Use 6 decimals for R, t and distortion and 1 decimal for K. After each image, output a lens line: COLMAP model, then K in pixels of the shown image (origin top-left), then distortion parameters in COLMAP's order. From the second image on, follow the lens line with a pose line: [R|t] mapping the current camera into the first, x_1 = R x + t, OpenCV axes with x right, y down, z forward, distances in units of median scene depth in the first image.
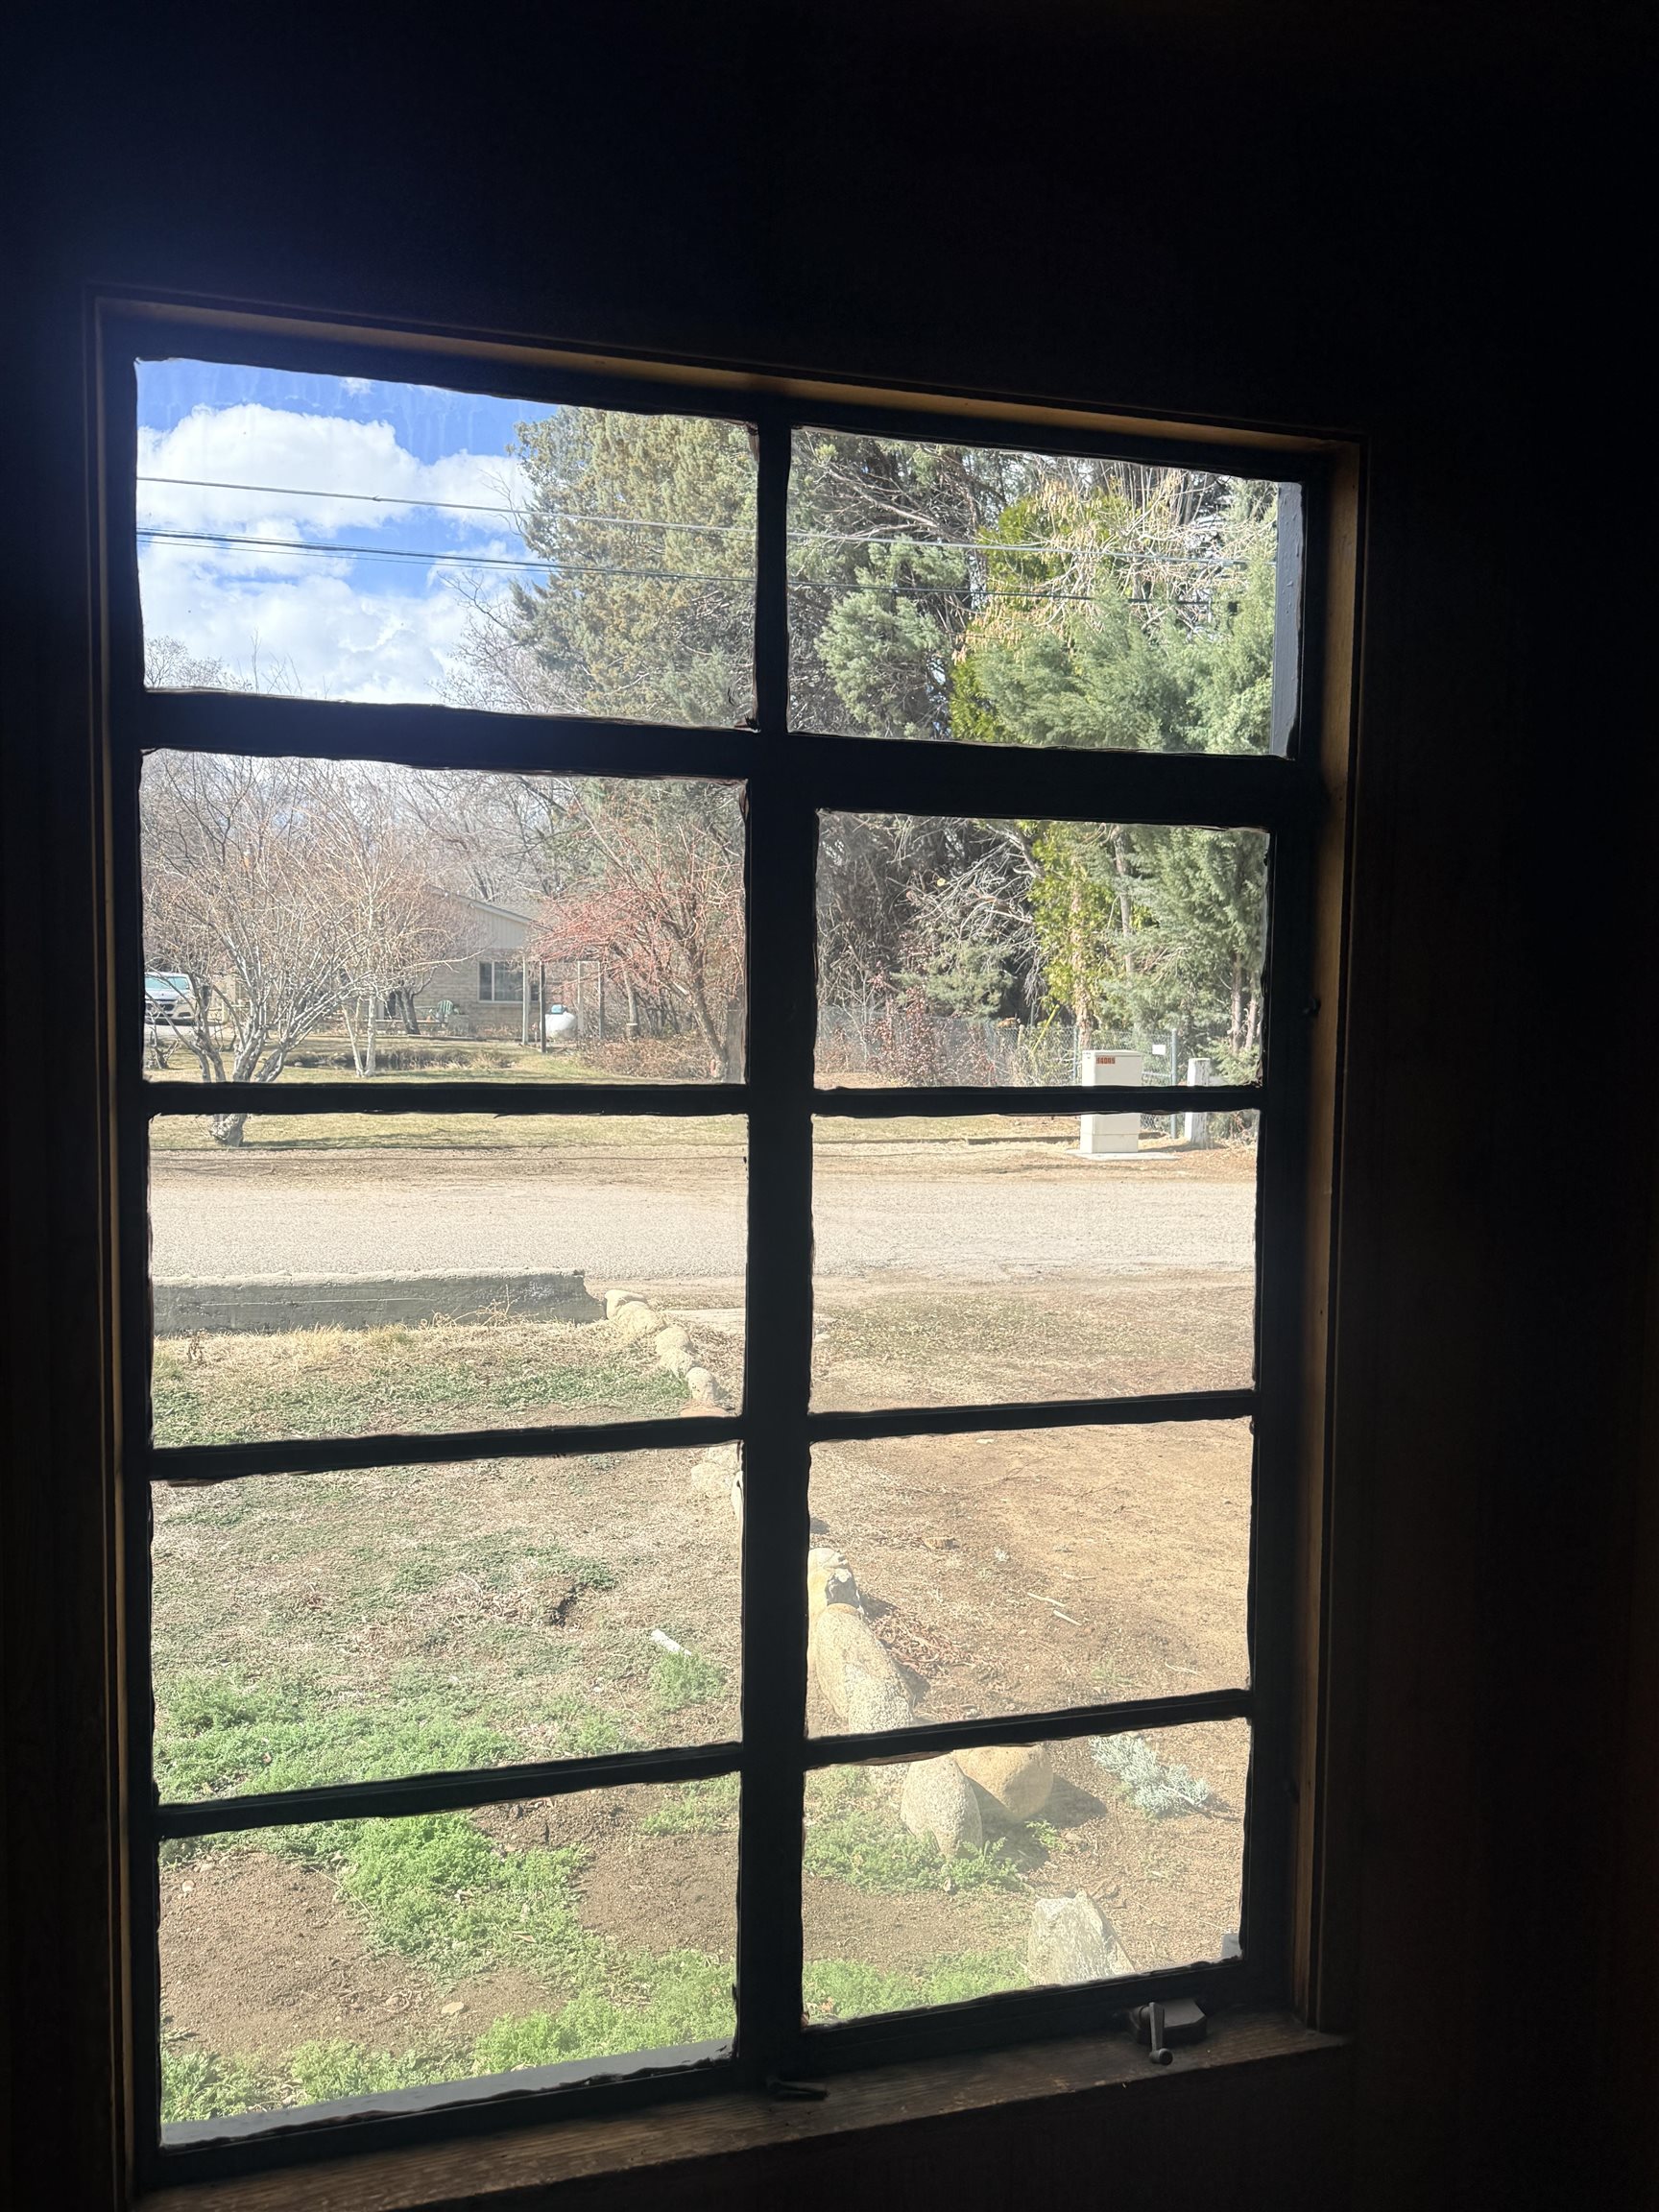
lens RADIAL K [[1736.1, 0, 834.0], [0, 1736.1, 1104.7], [0, 0, 1]] dist [0.090373, -0.141247]
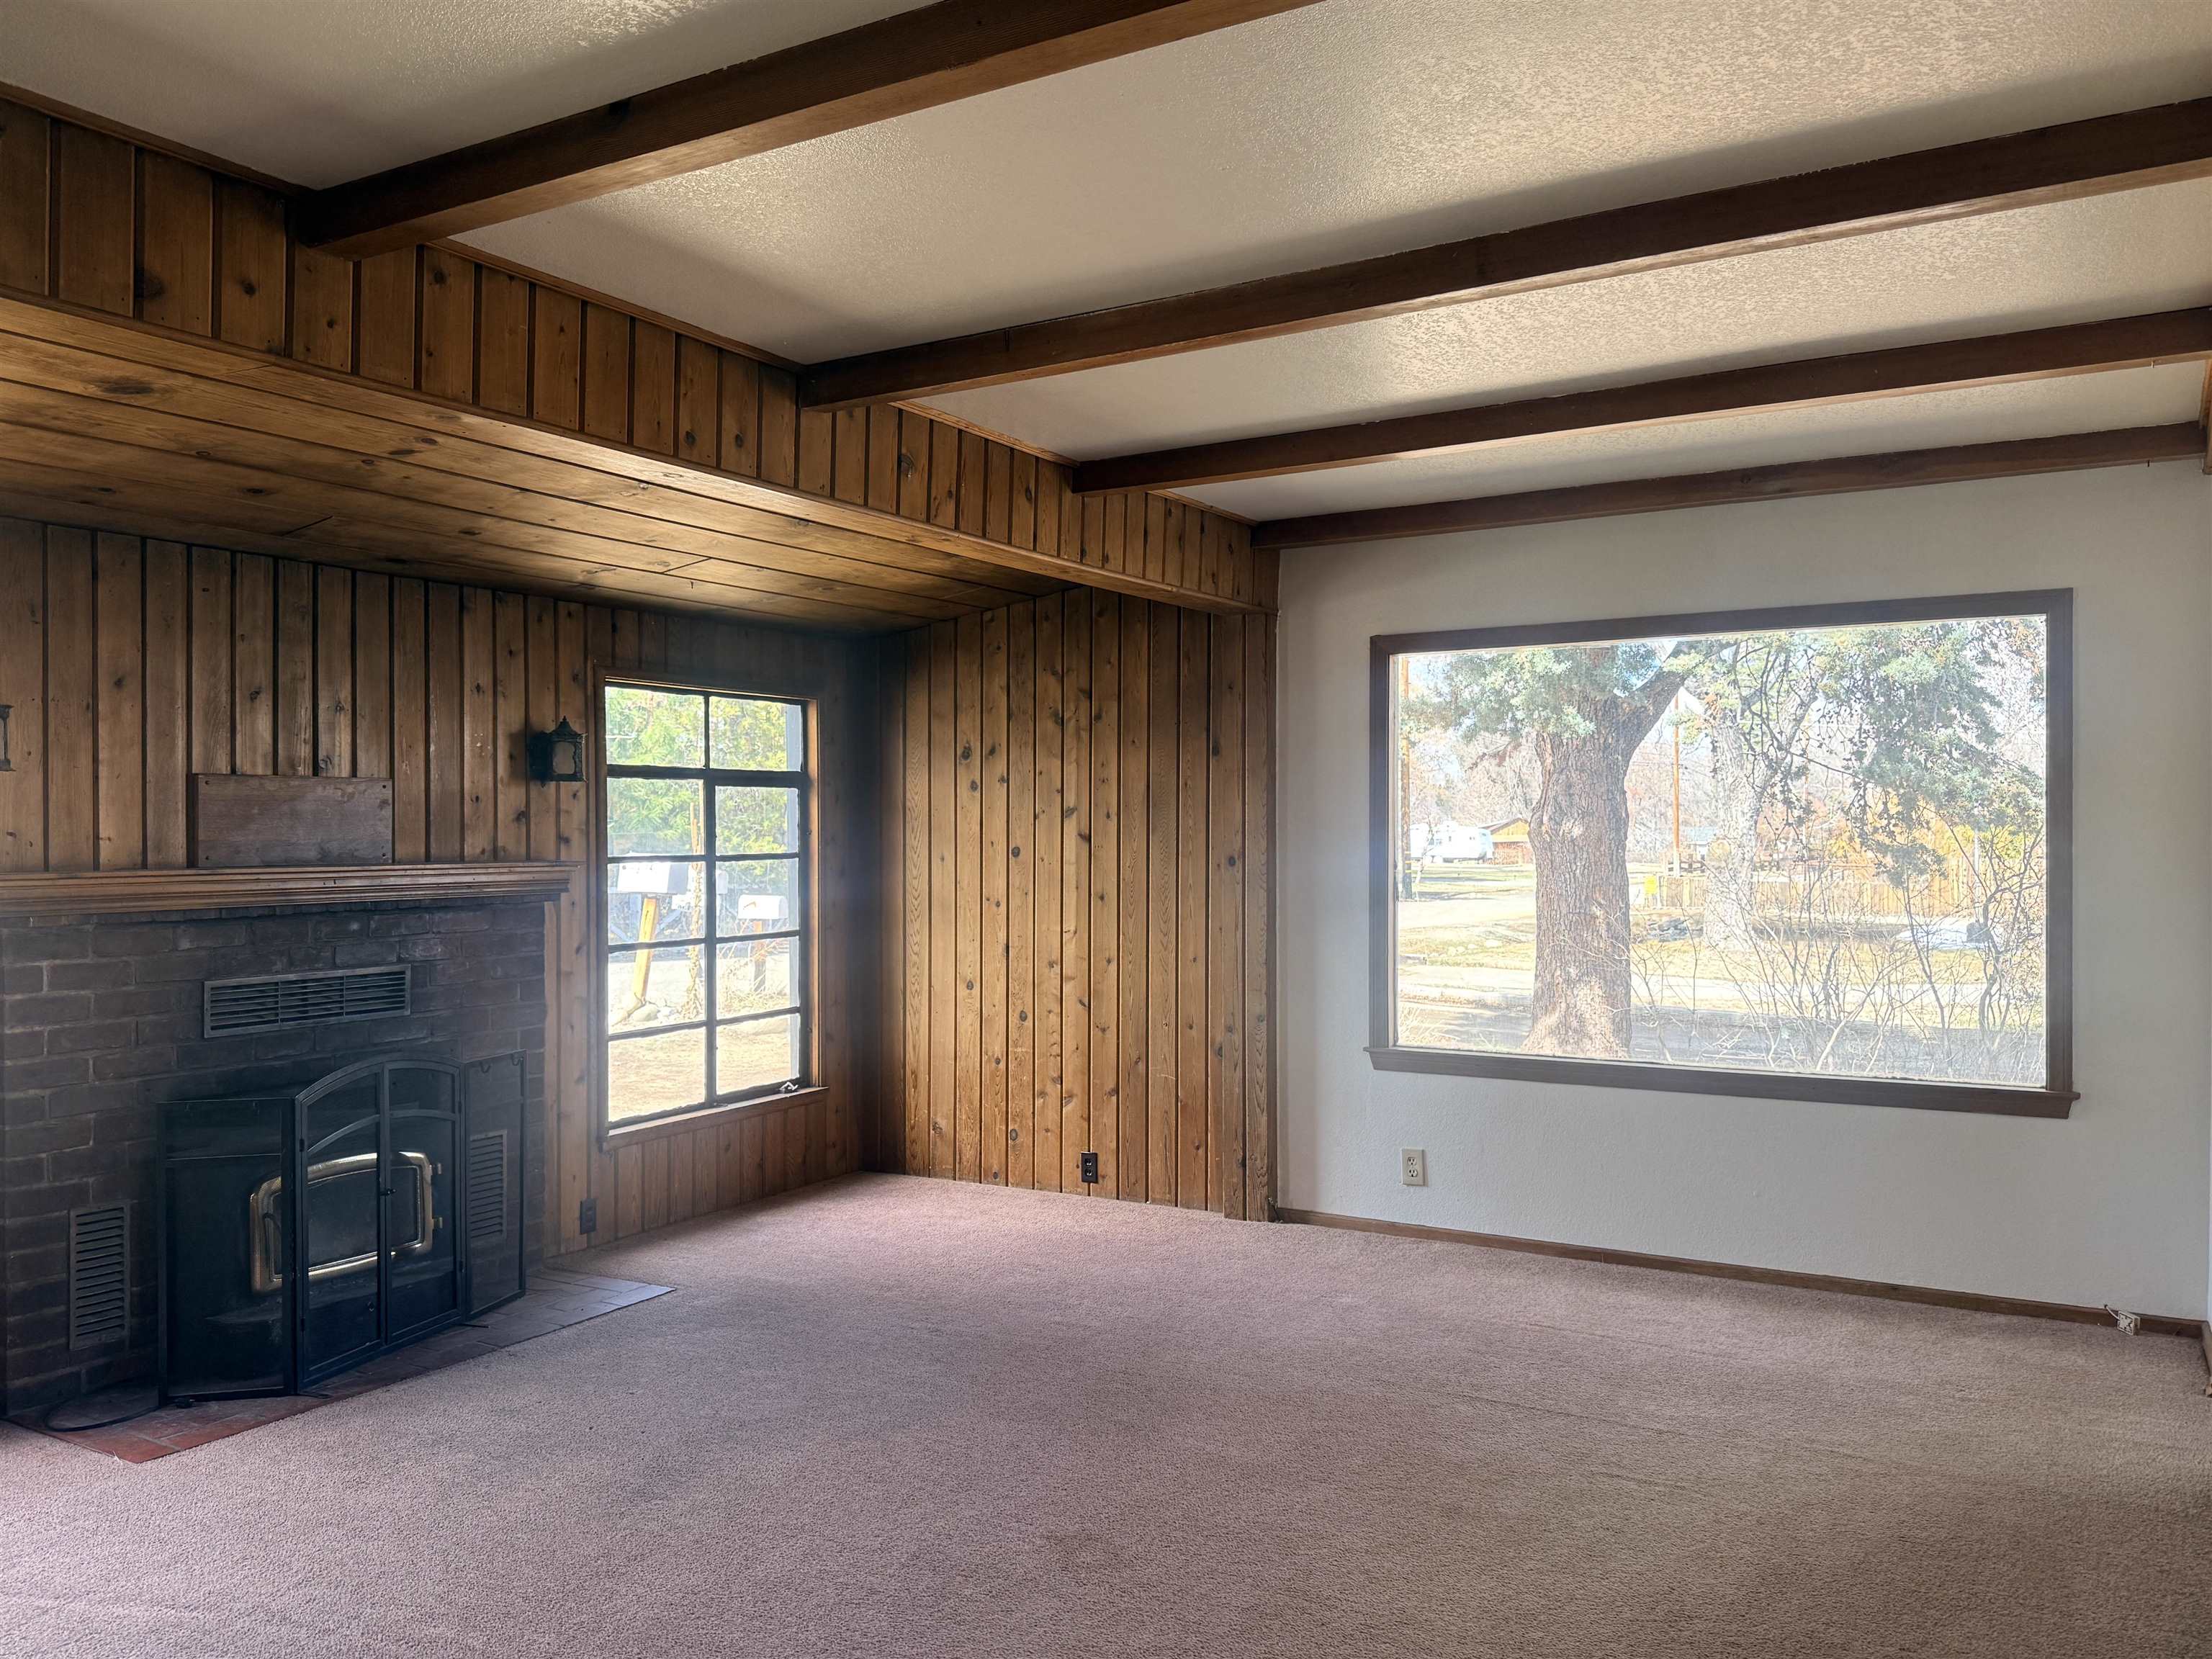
lens RADIAL K [[1736.1, 0, 1120.3], [0, 1736.1, 833.9], [0, 0, 1]] dist [0.090373, -0.141247]
pose [[0.723407, -0.022258, 0.690063, -0.182007], [0.058717, 0.997843, -0.029368, 0.009911], [-0.687920, 0.061763, 0.723153, -0.220492]]
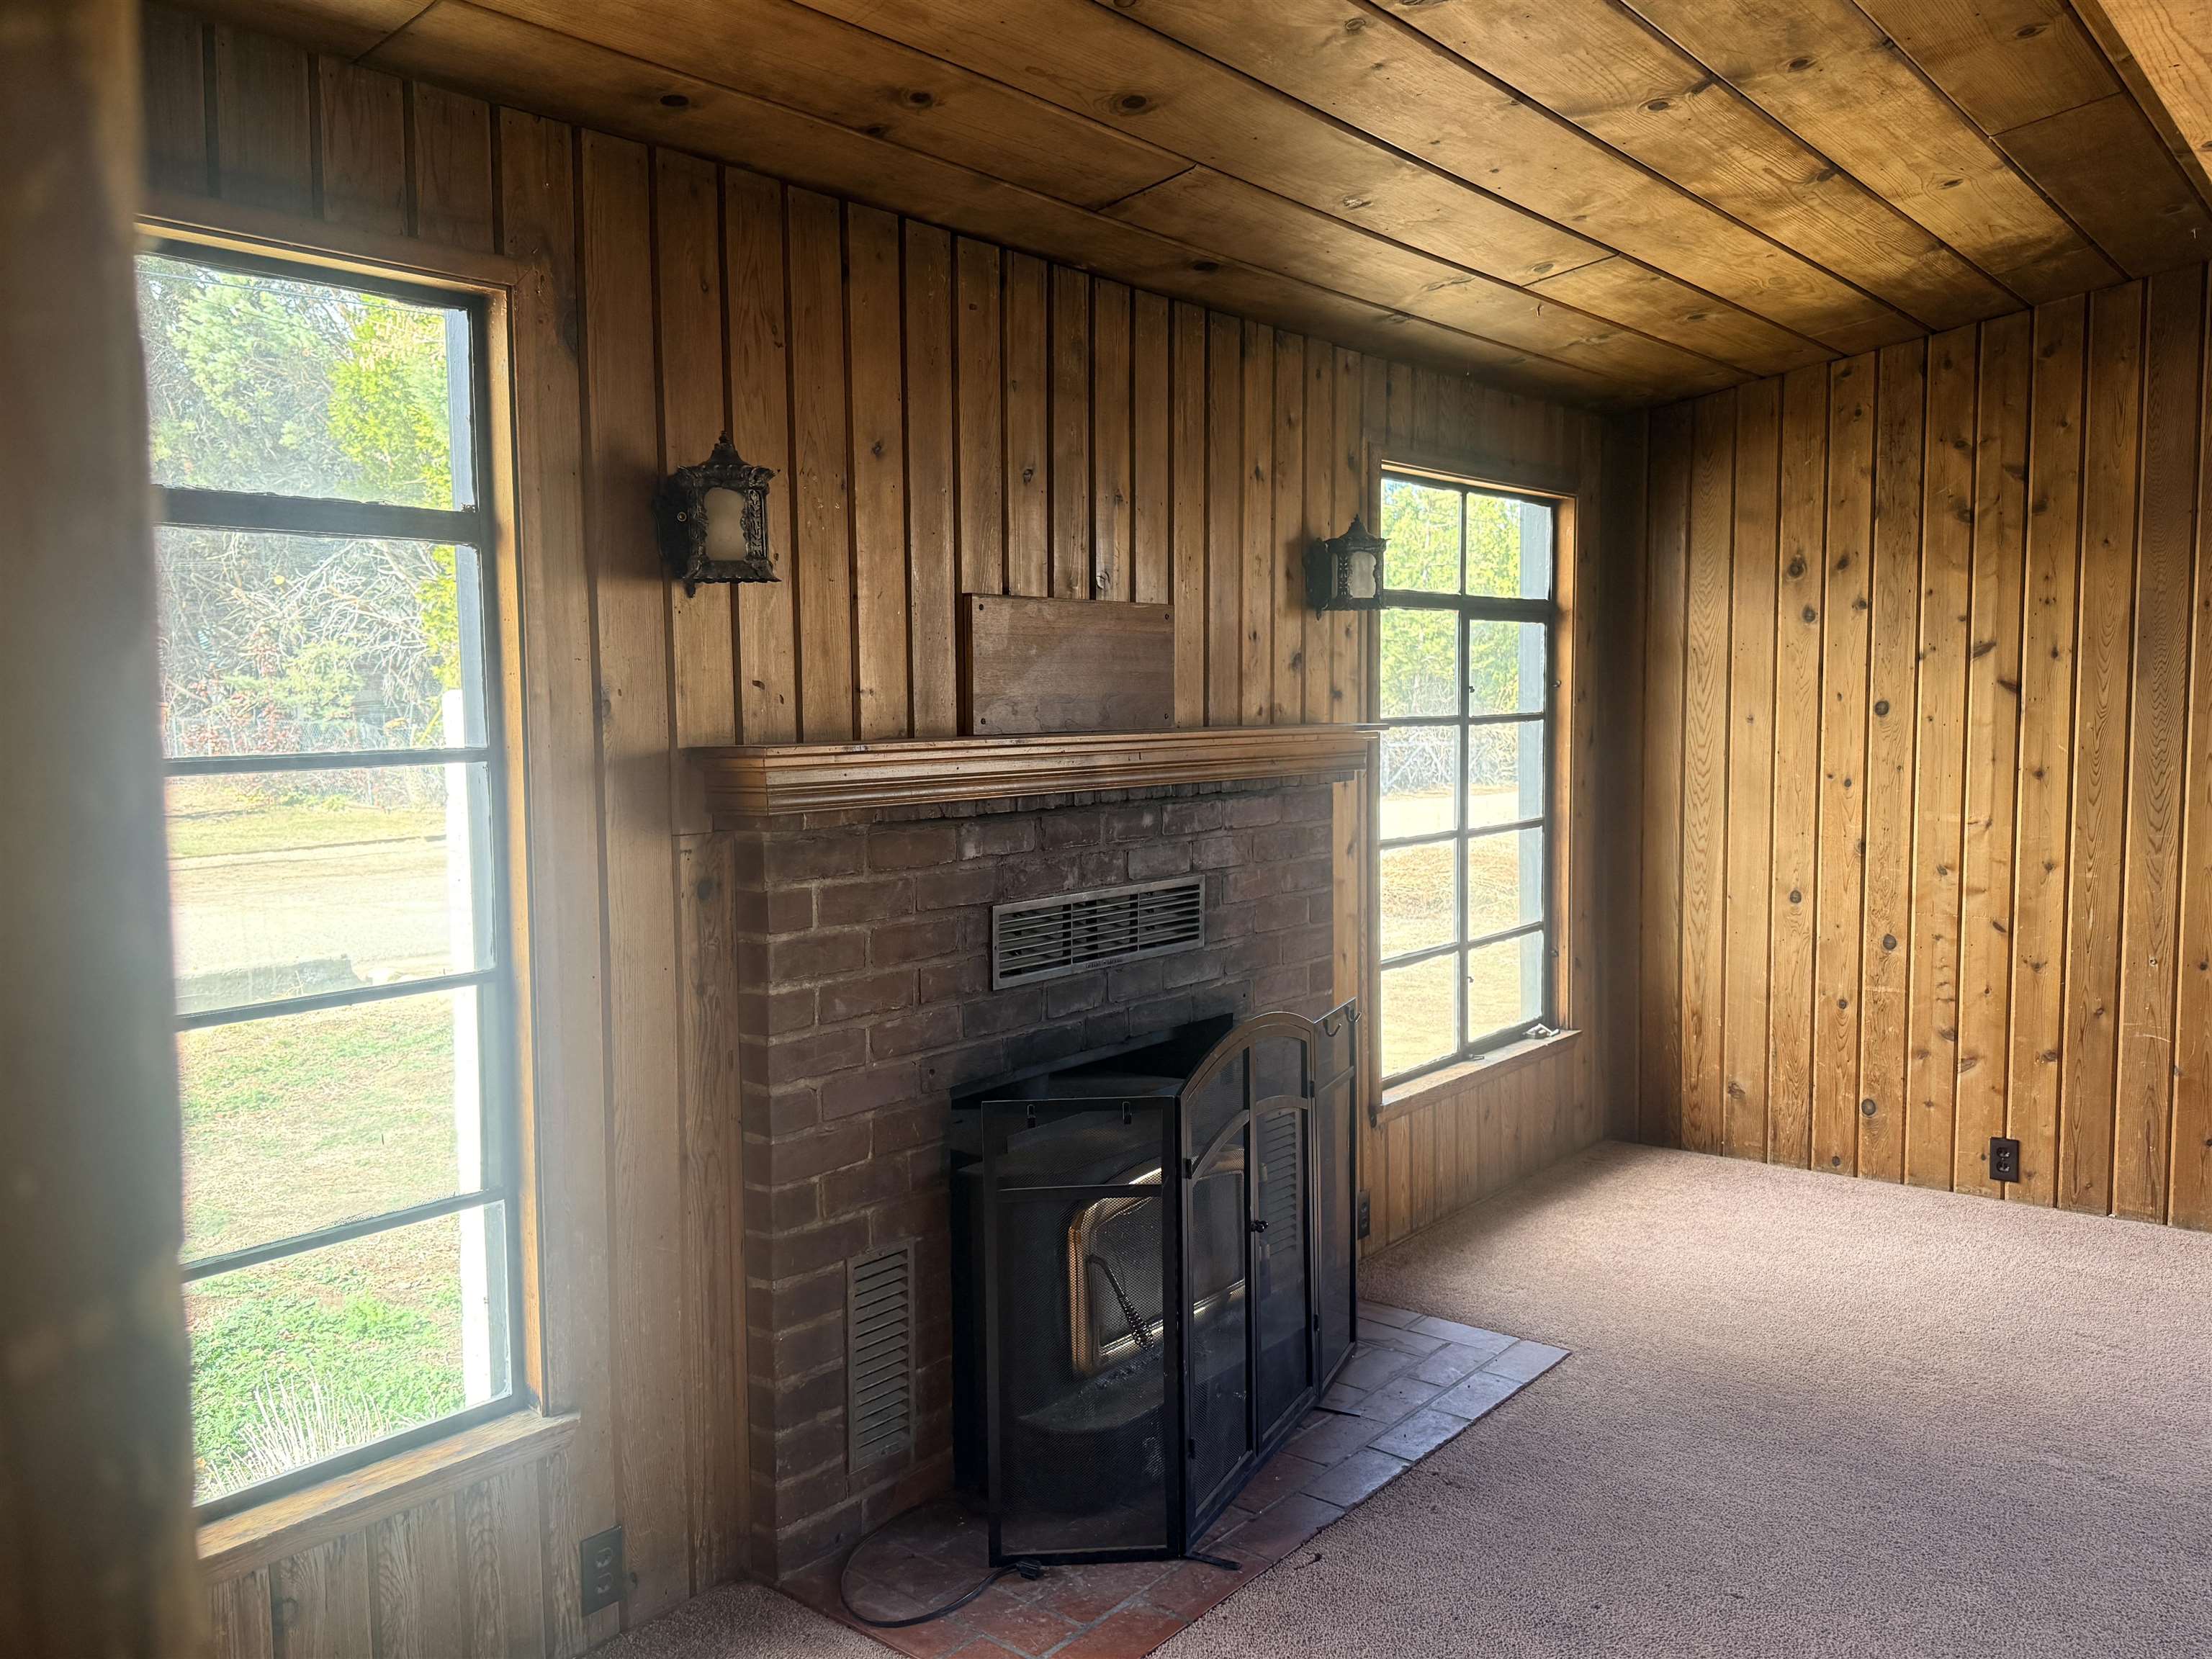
lens RADIAL K [[1736.1, 0, 1091.8], [0, 1736.1, 829.6], [0, 0, 1]] dist [0.090373, -0.141247]
pose [[0.825730, -0.069403, 0.559780, -0.187389], [0.060018, 0.997578, 0.035149, 0.003495], [-0.560863, 0.004573, 0.827896, -0.091426]]
